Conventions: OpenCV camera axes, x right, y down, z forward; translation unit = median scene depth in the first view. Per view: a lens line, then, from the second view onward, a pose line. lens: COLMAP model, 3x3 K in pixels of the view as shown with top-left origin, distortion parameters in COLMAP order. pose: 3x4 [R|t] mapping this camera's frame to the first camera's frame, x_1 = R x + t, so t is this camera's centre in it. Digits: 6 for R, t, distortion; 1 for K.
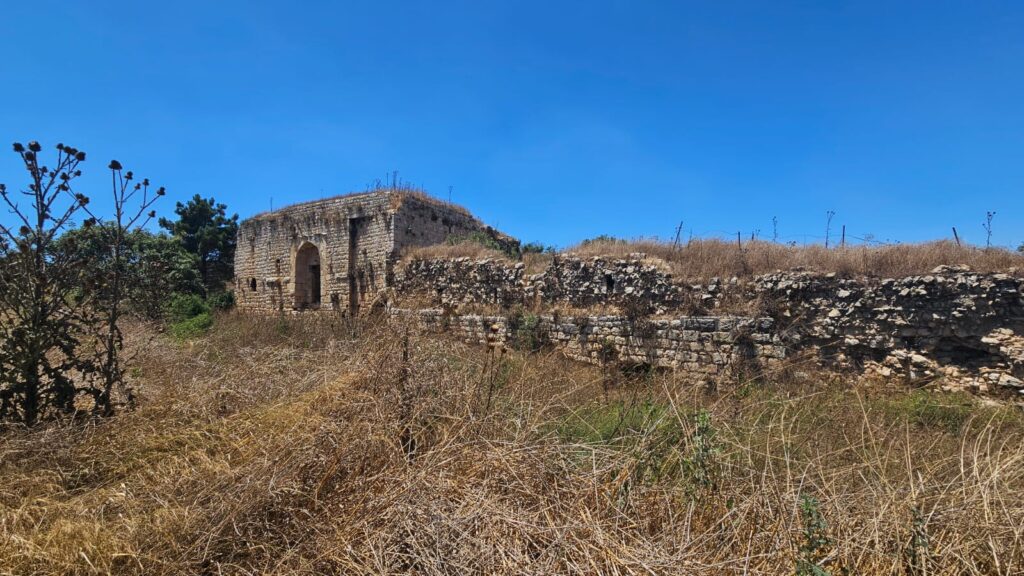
lens RADIAL K [[411.0, 0, 512.1], [0, 411.0, 289.9], [0, 0, 1]] dist [-0.004777, -0.000219]
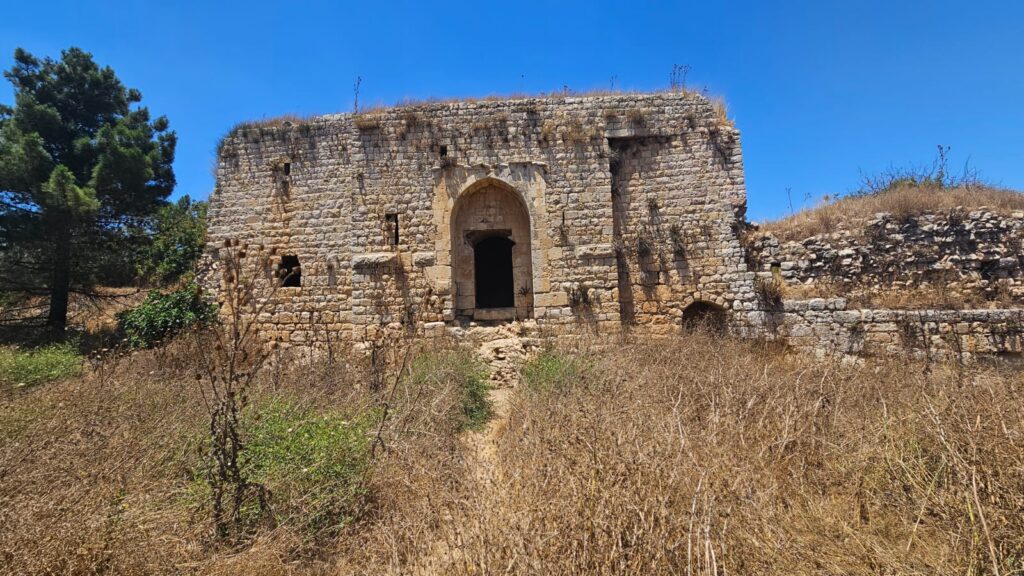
lens RADIAL K [[411.0, 0, 512.1], [0, 411.0, 285.1], [0, 0, 1]] dist [-0.004777, -0.000219]
pose [[0.905721, 0.009934, 0.423758, -0.683238], [0.008244, 0.999123, -0.041042, 0.024809], [-0.423795, 0.040666, 0.904845, 0.580681]]
